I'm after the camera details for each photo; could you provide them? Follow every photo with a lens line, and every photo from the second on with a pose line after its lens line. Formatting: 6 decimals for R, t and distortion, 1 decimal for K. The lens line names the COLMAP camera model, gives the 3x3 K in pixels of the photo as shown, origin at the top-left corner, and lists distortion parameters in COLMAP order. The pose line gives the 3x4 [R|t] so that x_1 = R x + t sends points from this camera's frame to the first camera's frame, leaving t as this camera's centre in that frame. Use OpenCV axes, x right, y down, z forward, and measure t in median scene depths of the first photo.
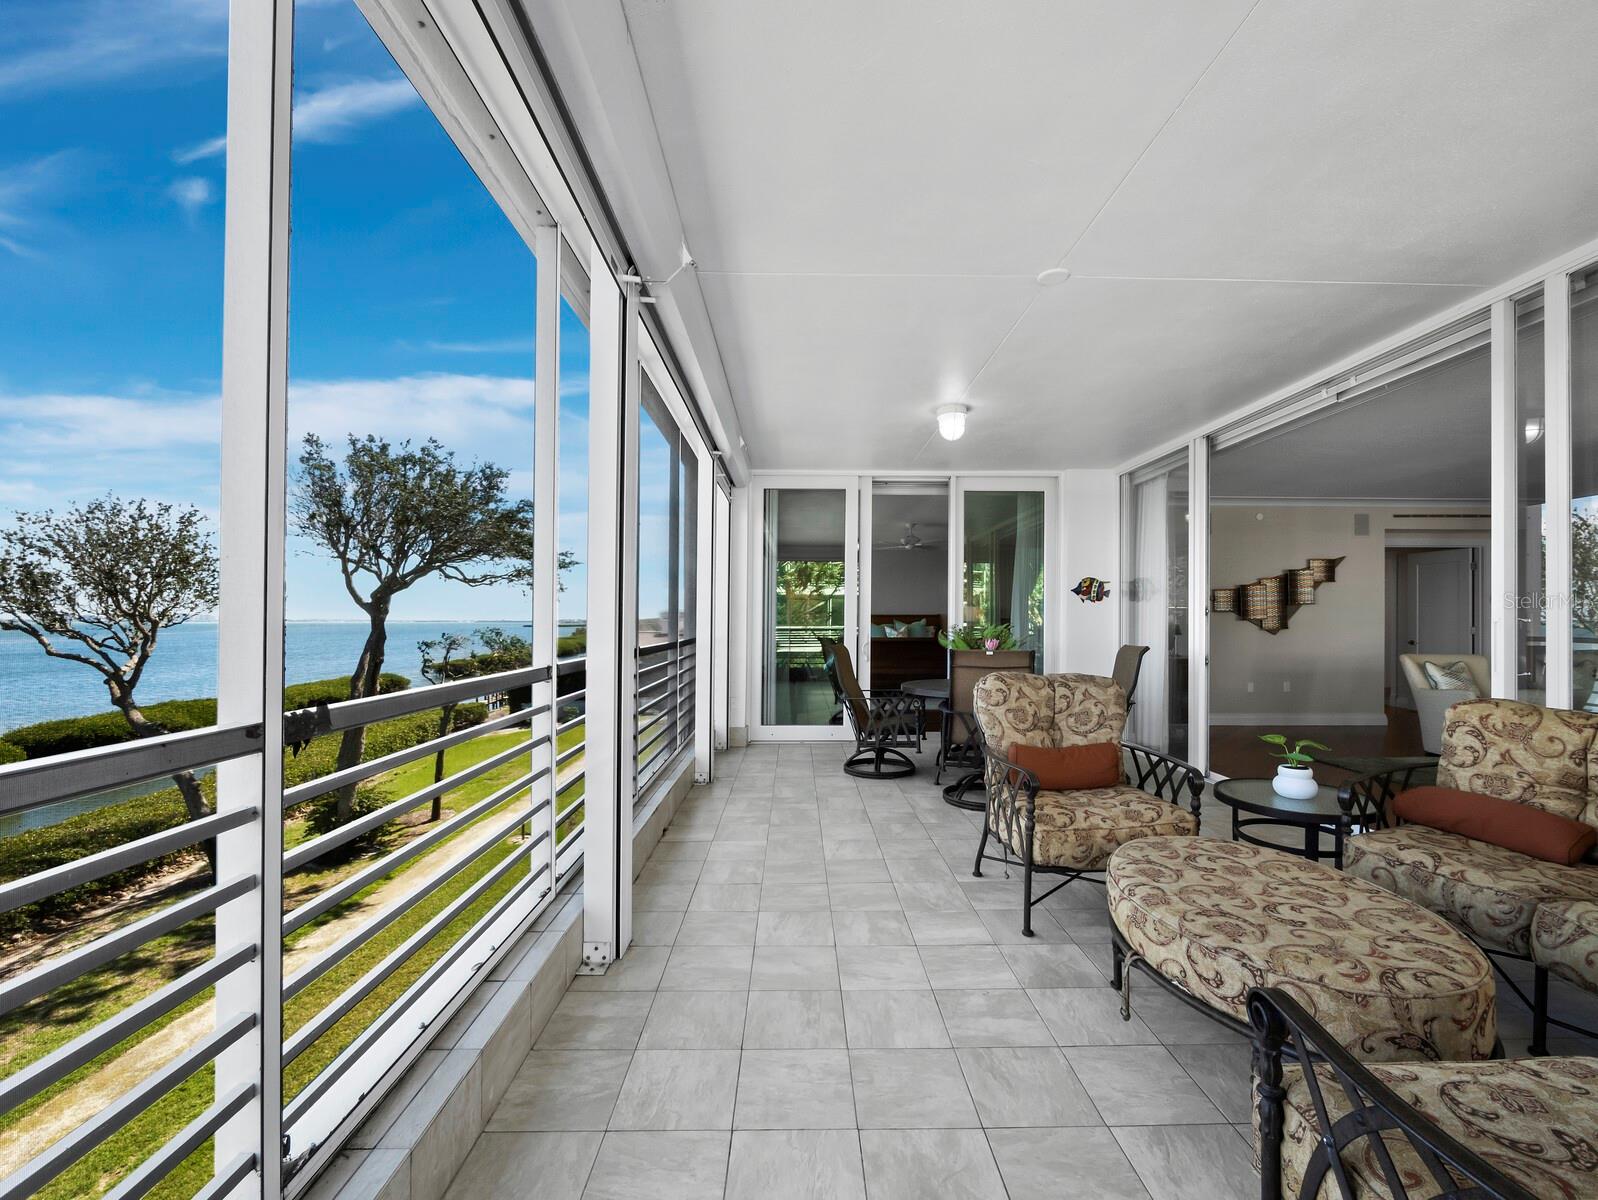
lens RADIAL K [[682.5, 0, 801.4], [0, 682.5, 614.7], [0, 0, 1]] dist [-0.007712, 0.001403]
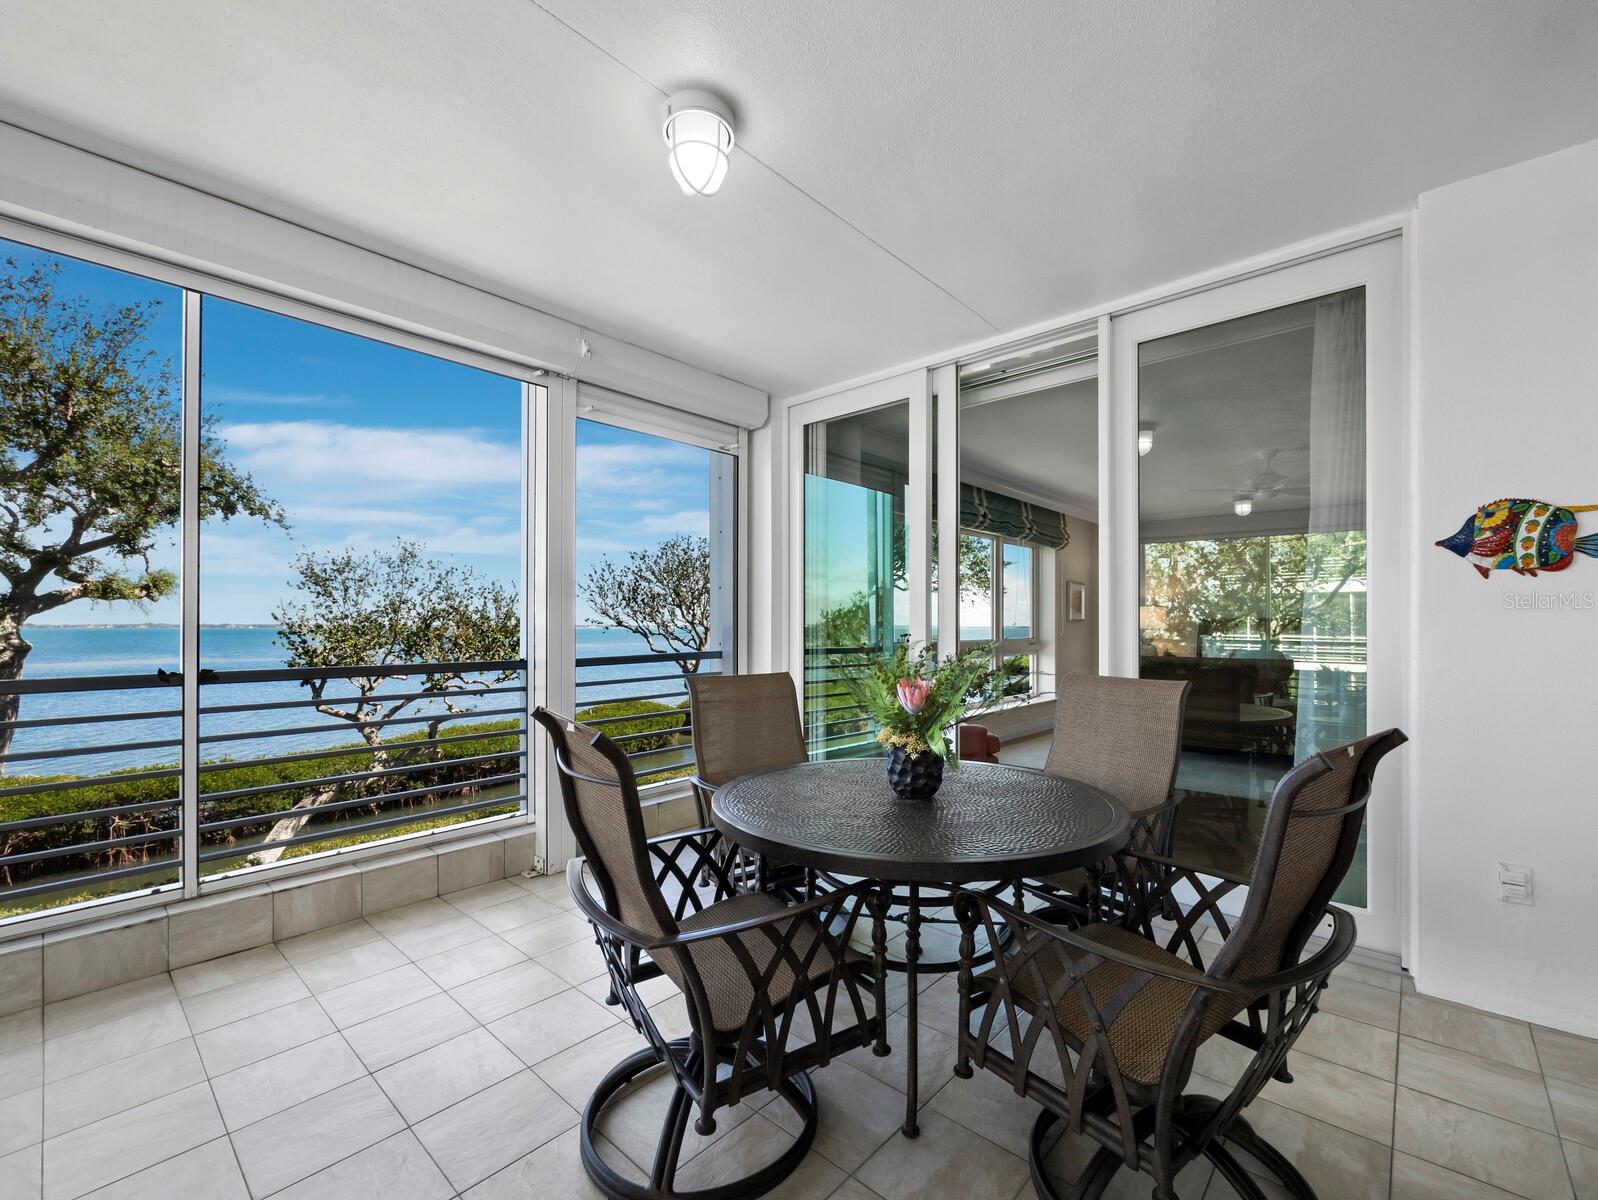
lens RADIAL K [[682.5, 0, 815.7], [0, 682.5, 627.1], [0, 0, 1]] dist [-0.007712, 0.001403]
pose [[0.736547, 0.000149, -0.676386, 0.389217], [0.006525, 0.999952, 0.007325, 0.001495], [0.676354, -0.009809, 0.736511, 0.526687]]
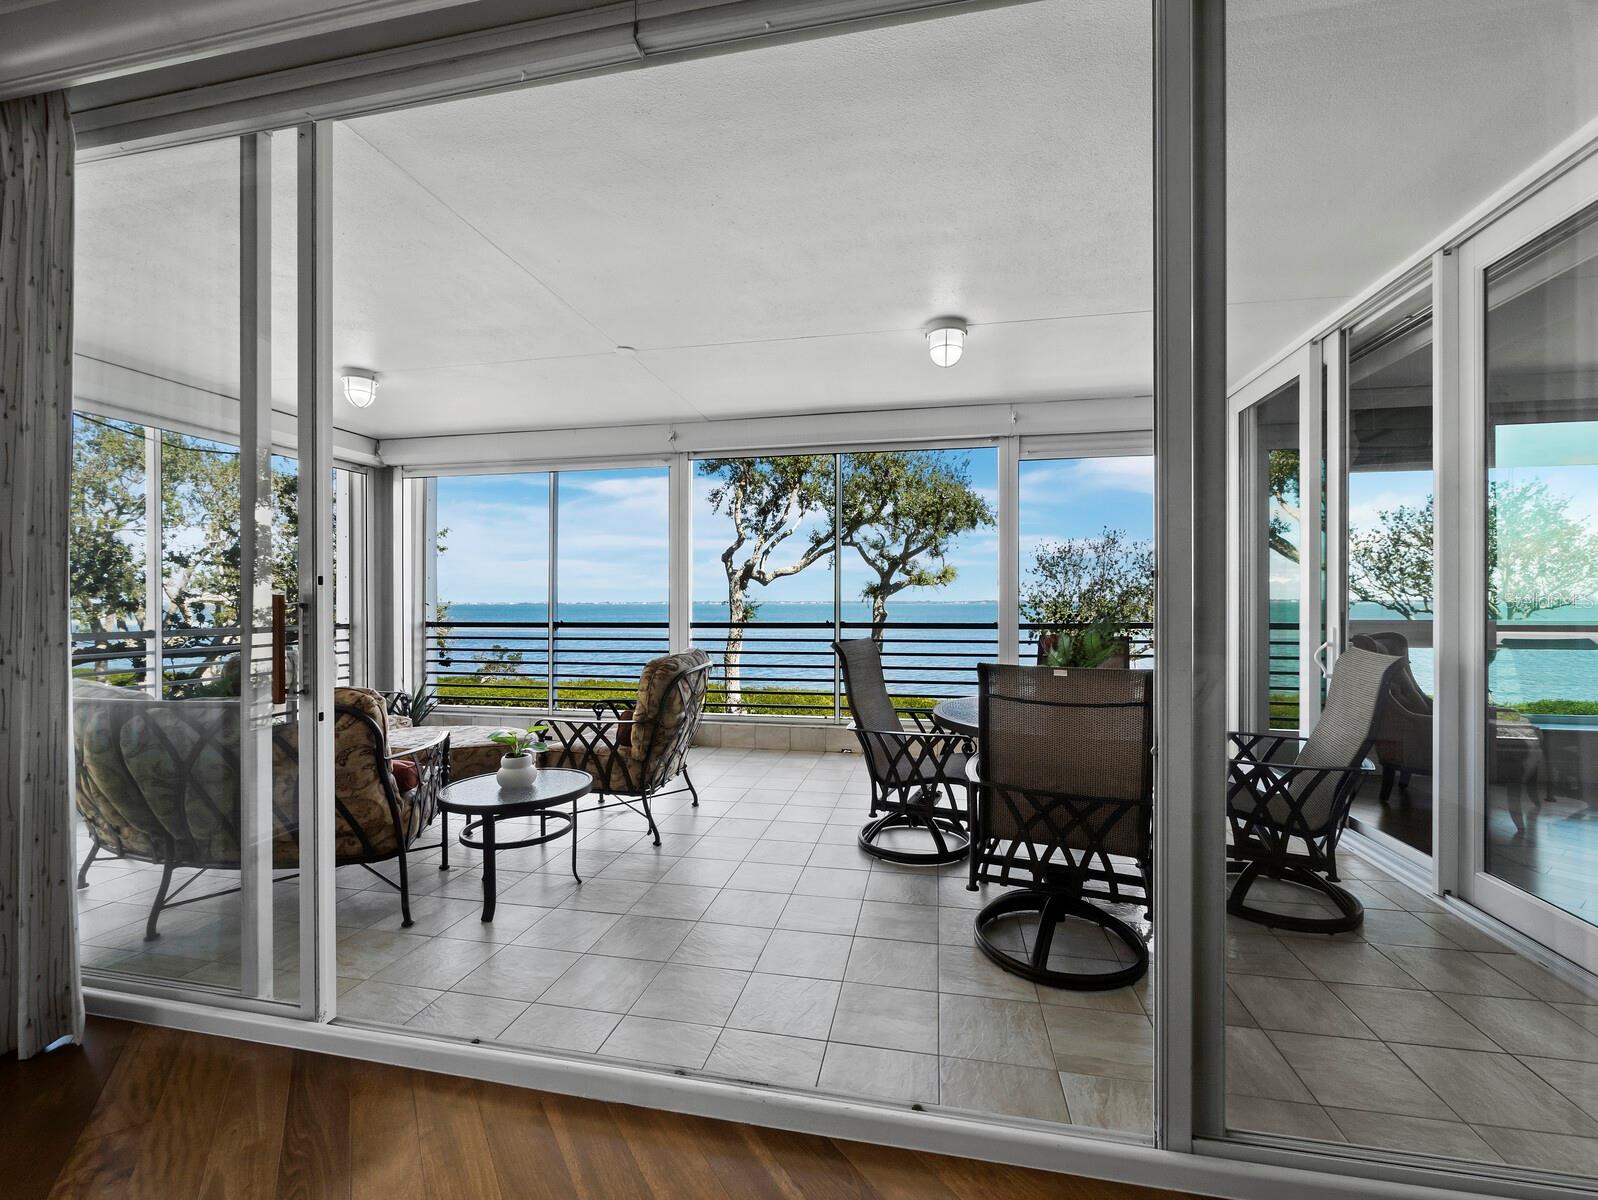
lens RADIAL K [[682.5, 0, 802.6], [0, 682.5, 605.9], [0, 0, 1]] dist [-0.007712, 0.001403]
pose [[-0.213273, 0.003190, -0.976987, 0.711406], [0.011311, 0.999936, 0.000796, 0.006169], [0.976927, -0.010881, -0.213295, 0.703930]]
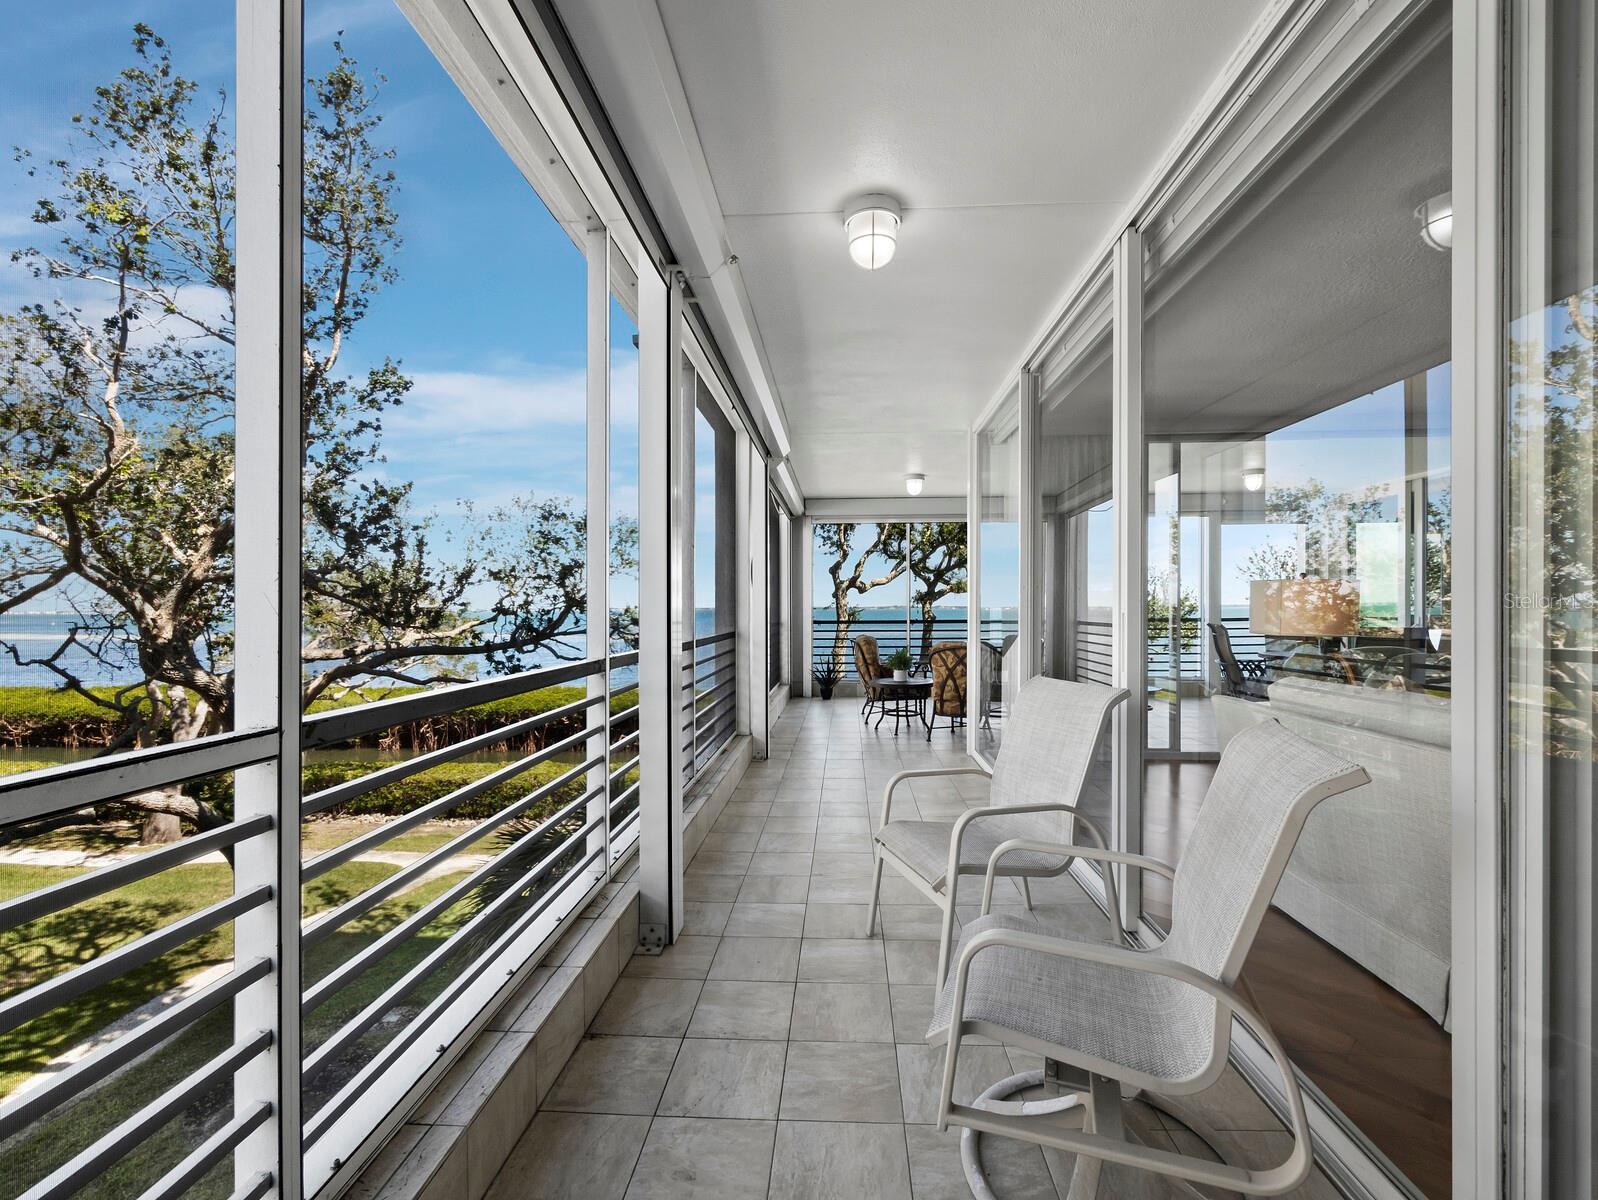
lens RADIAL K [[682.5, 0, 792.0], [0, 682.5, 604.9], [0, 0, 1]] dist [-0.007712, 0.001403]
pose [[-0.092052, -0.004994, -0.995742, 1.317066], [0.013865, 0.999884, -0.006297, -0.000374], [0.995658, -0.014386, -0.091972, 0.061420]]
